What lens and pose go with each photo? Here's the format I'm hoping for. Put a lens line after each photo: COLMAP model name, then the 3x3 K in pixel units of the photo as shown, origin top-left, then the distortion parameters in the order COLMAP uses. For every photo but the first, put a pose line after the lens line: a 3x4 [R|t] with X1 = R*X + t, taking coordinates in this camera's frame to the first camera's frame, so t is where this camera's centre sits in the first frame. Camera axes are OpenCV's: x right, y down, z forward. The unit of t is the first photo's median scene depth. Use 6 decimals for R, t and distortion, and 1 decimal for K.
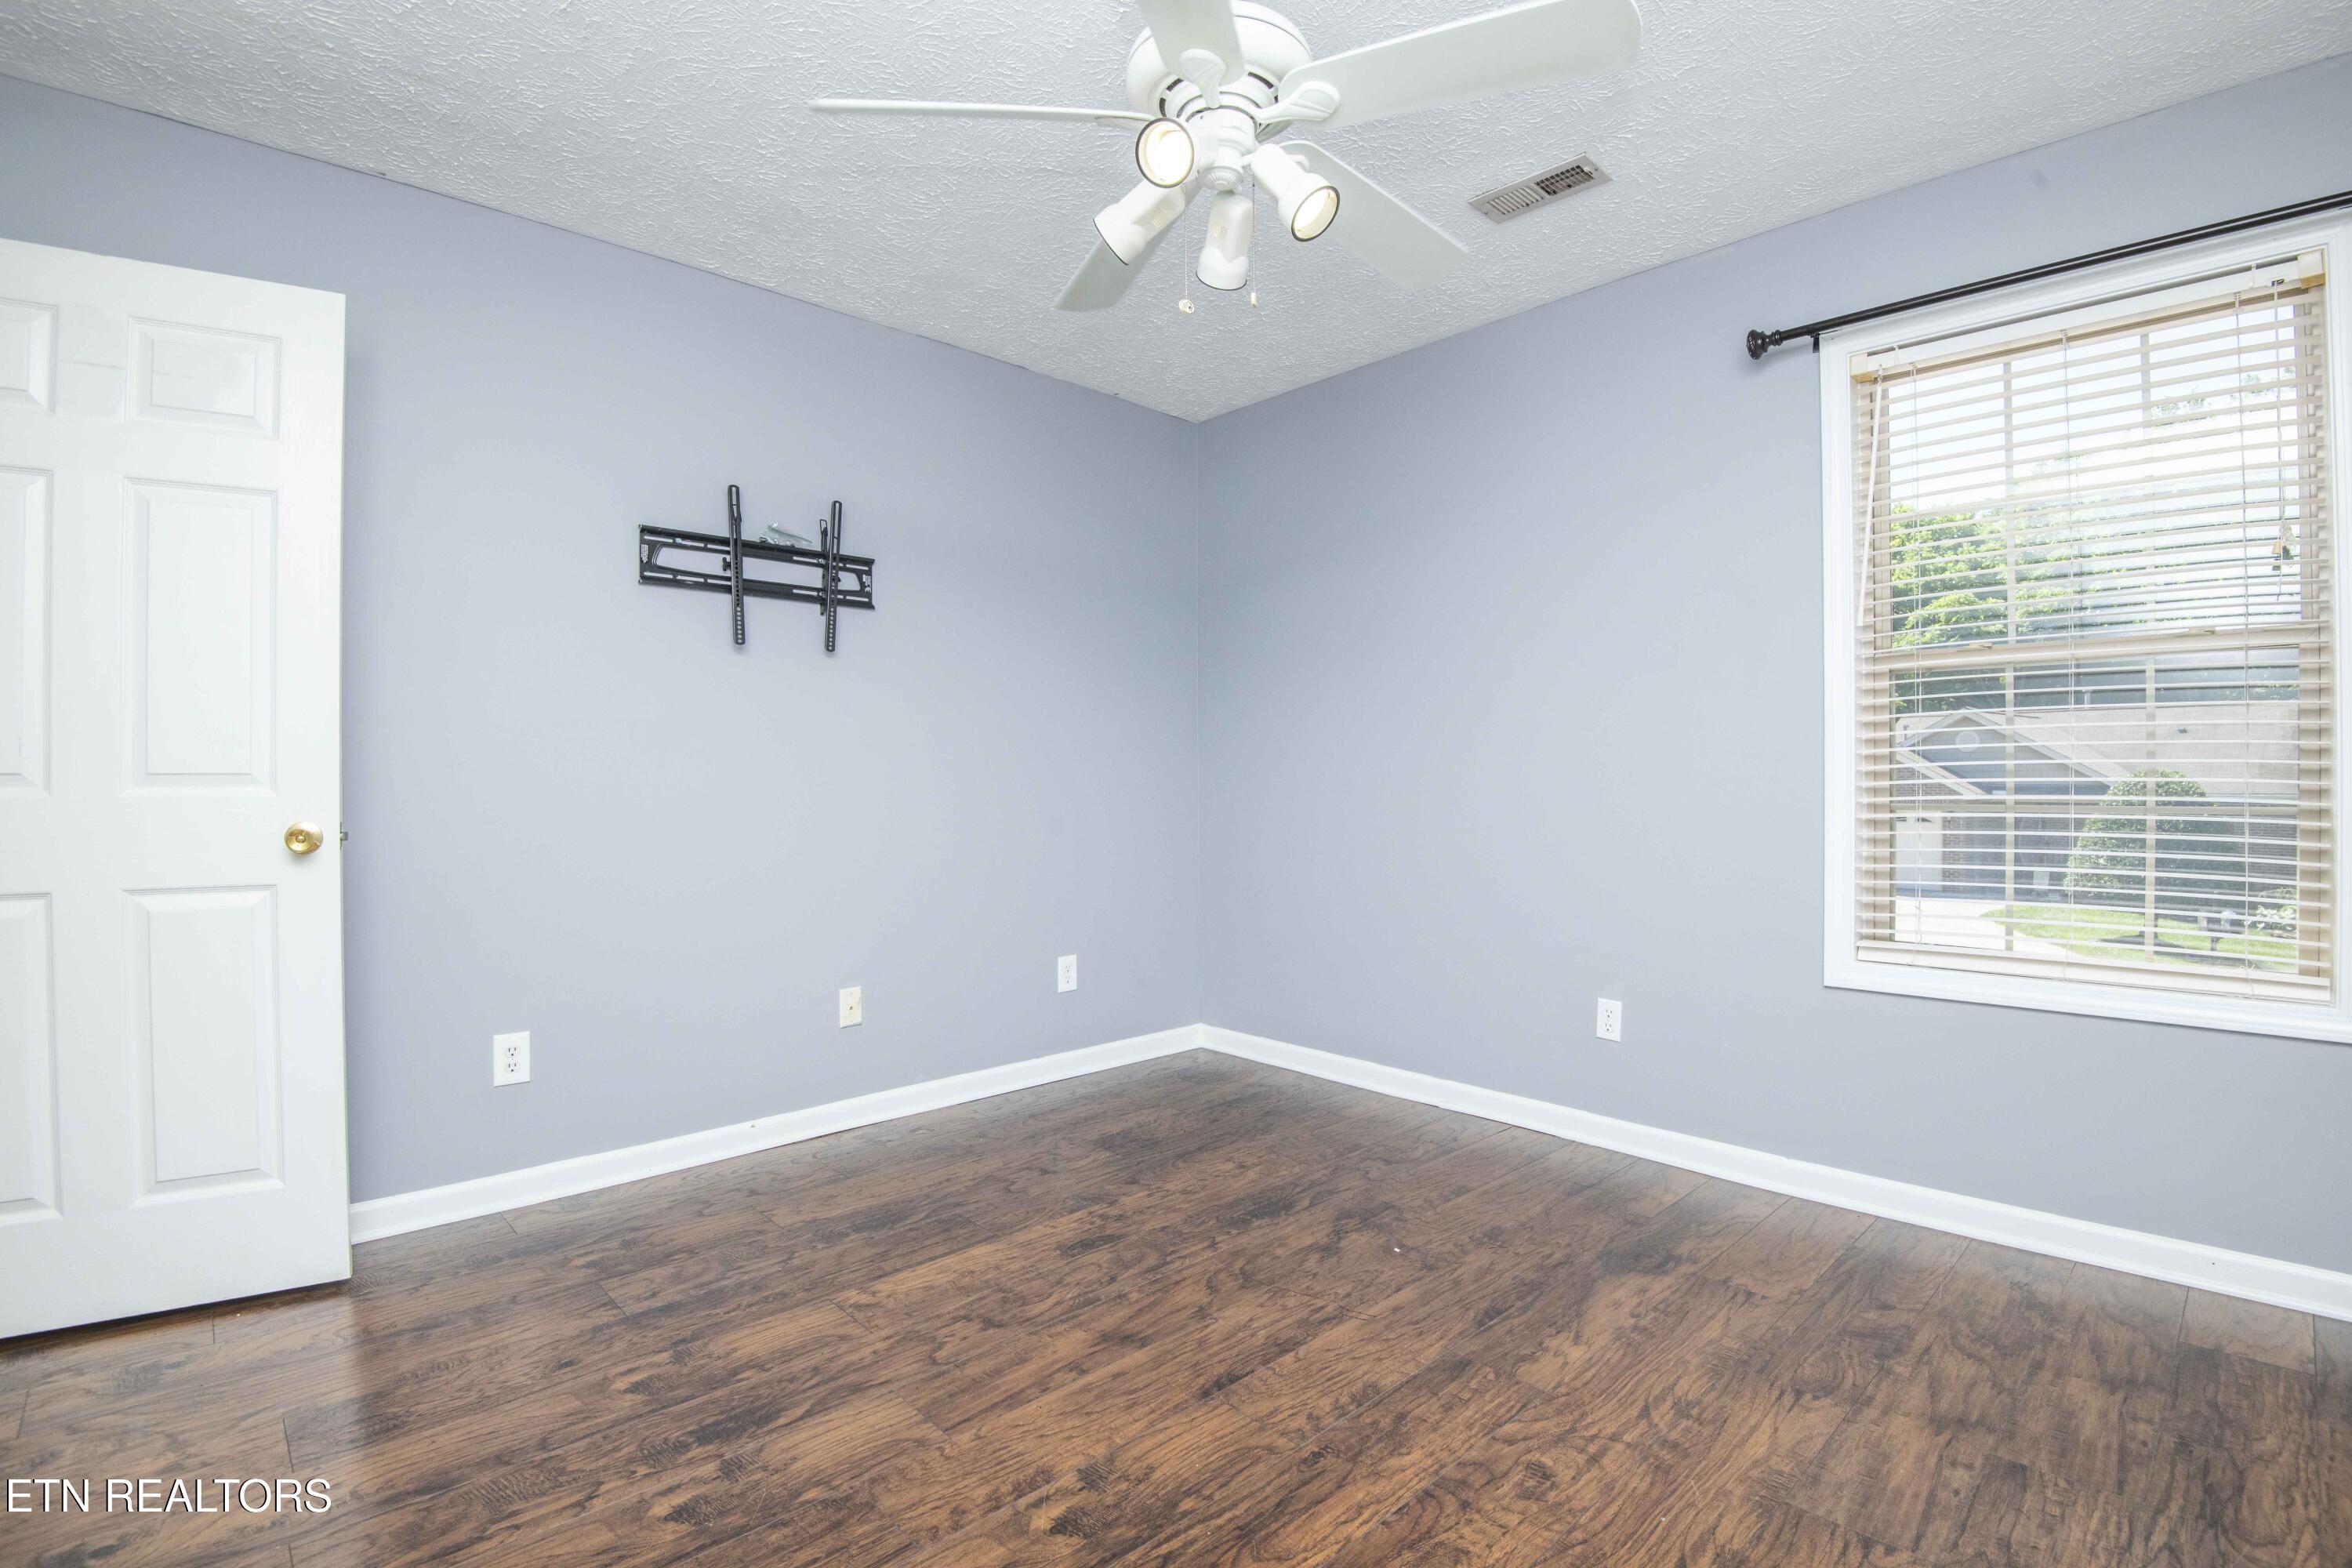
lens RADIAL K [[1086.1, 0, 1186.0], [0, 1086.1, 784.1], [0, 0, 1]] dist [-0.002981, -0.024453]
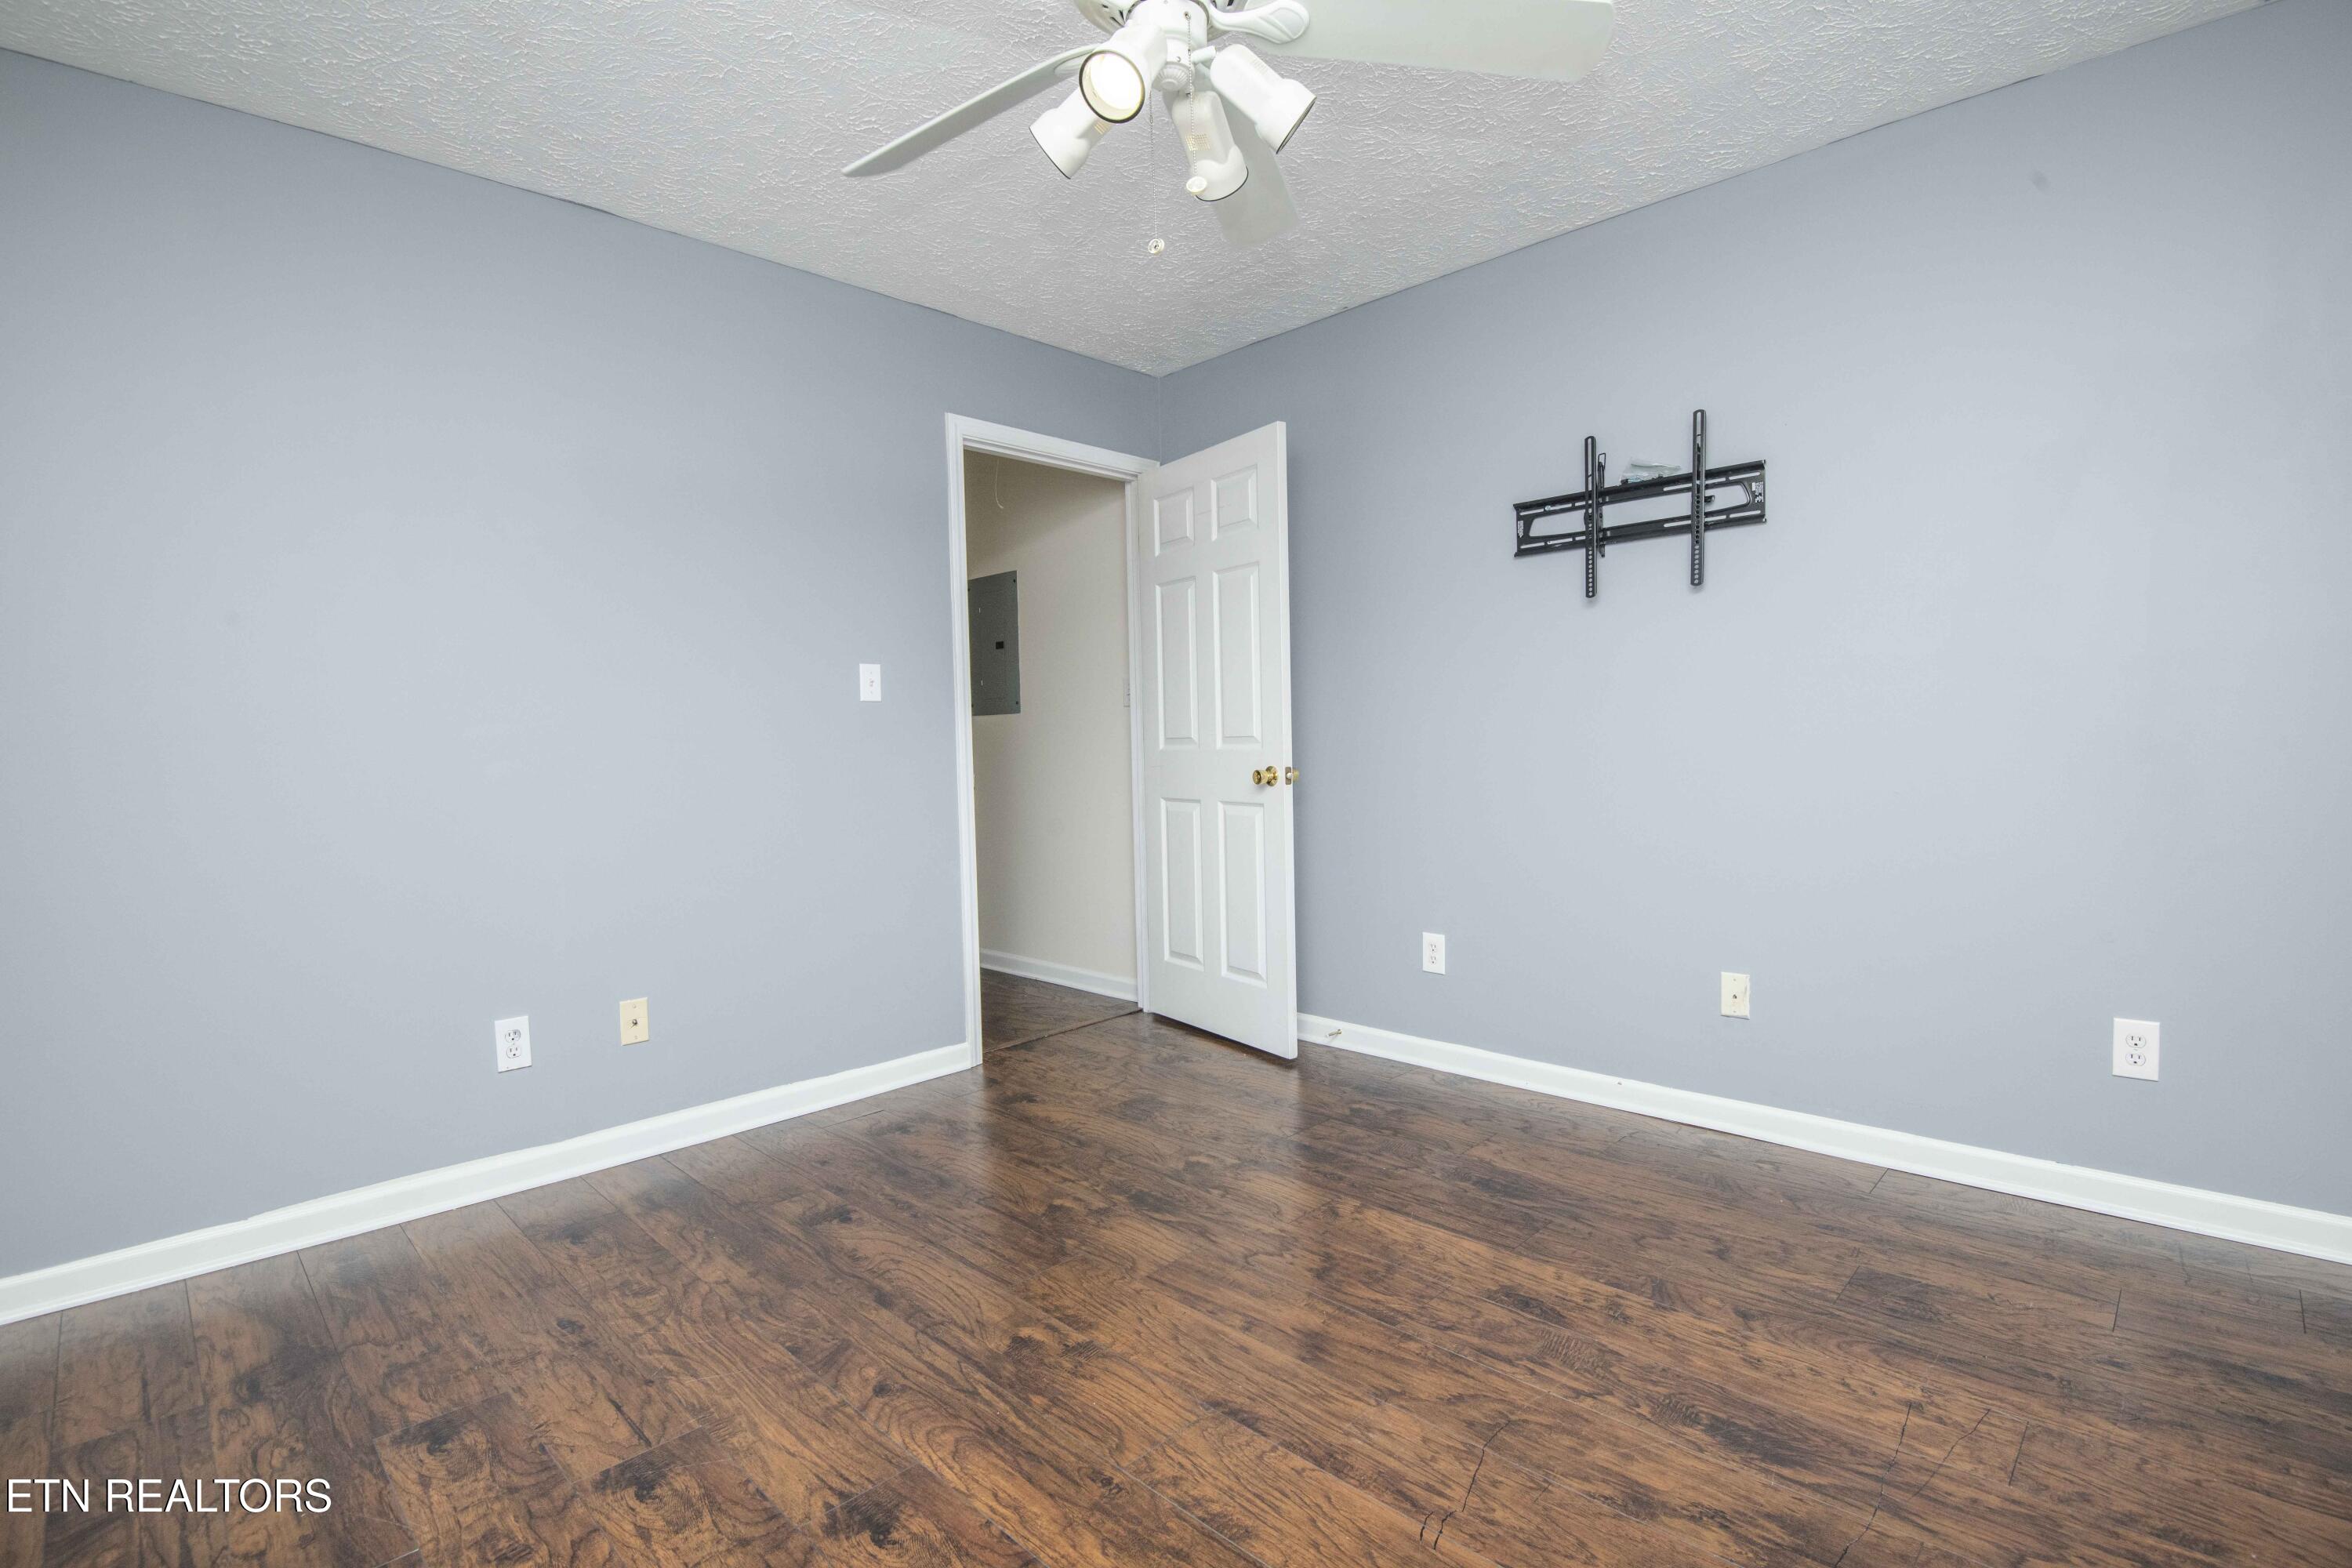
lens RADIAL K [[1086.1, 0, 1186.0], [0, 1086.1, 784.1], [0, 0, 1]] dist [-0.002981, -0.024453]
pose [[0.038299, 0.045611, -0.998225, 0.919896], [0.020328, 0.998715, 0.046413, -0.018312], [0.999060, -0.022070, 0.037323, 0.939878]]
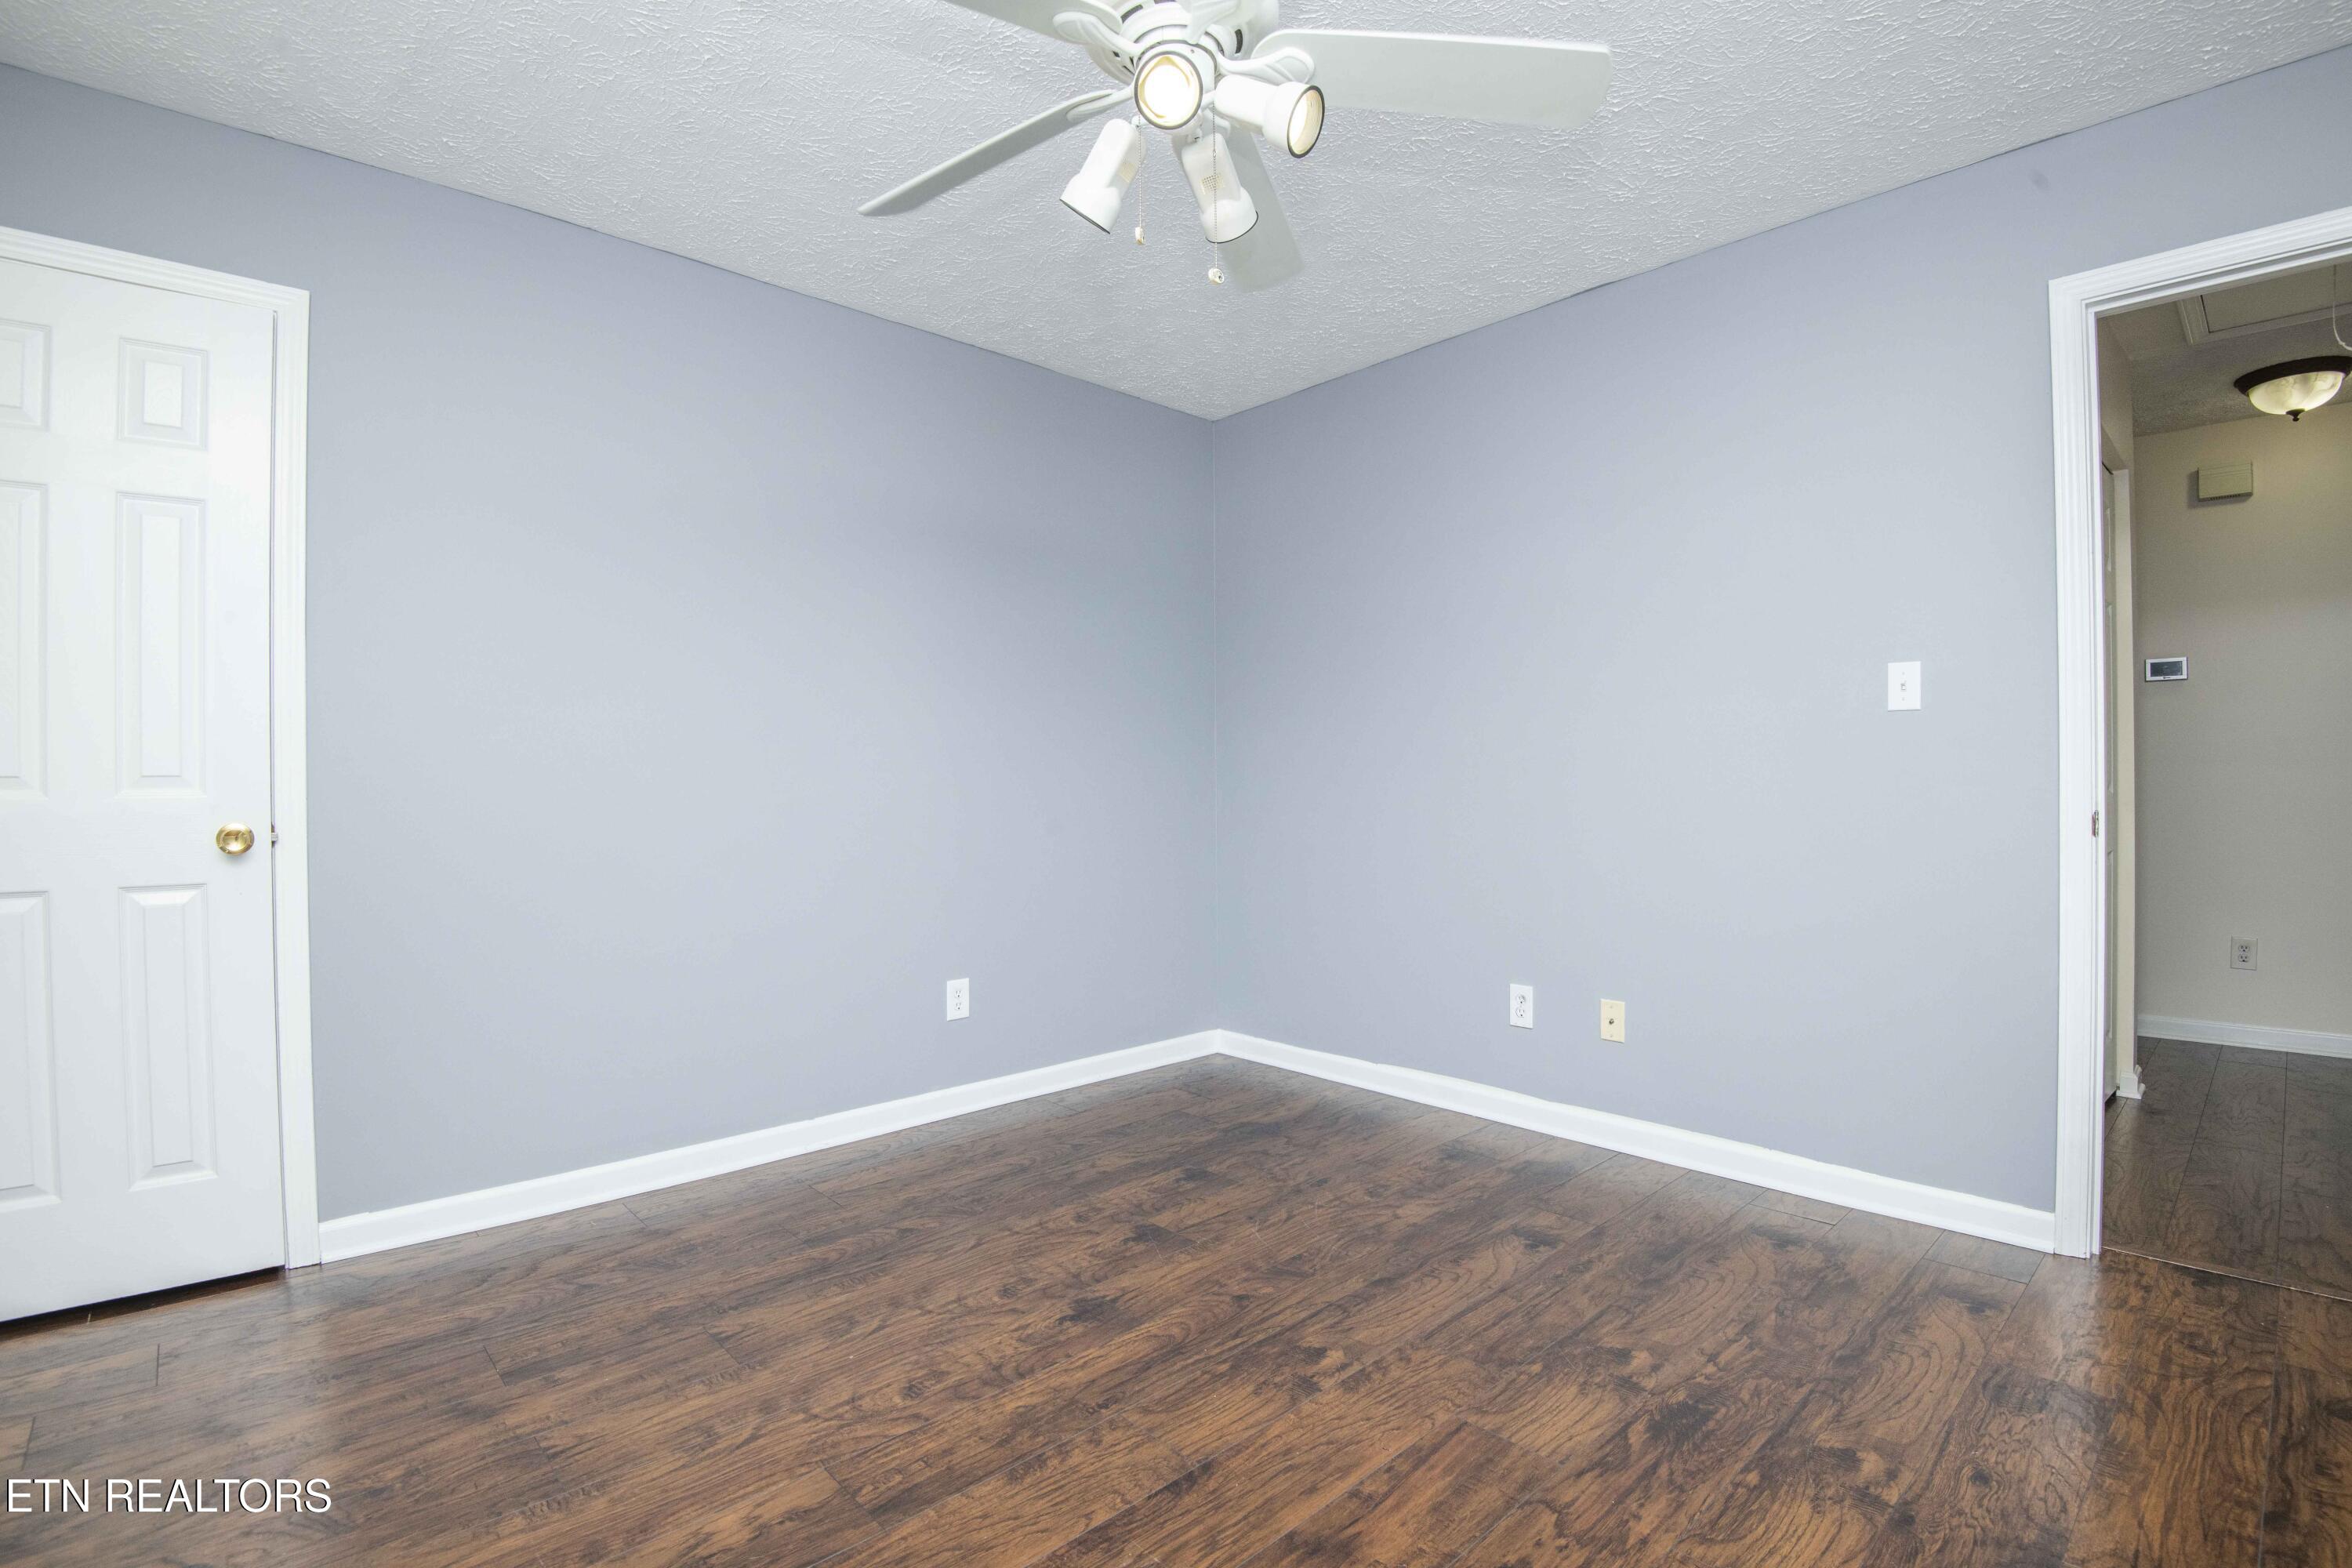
lens RADIAL K [[1096.6, 0, 1192.9], [0, 1096.6, 778.4], [0, 0, 1]] dist [-0.002251, -0.028174]
pose [[-0.999958, 0.009057, 0.001086, 0.023103], [0.009054, 0.999957, -0.002045, -0.000808], [-0.001104, -0.002035, -0.999997, 1.875089]]
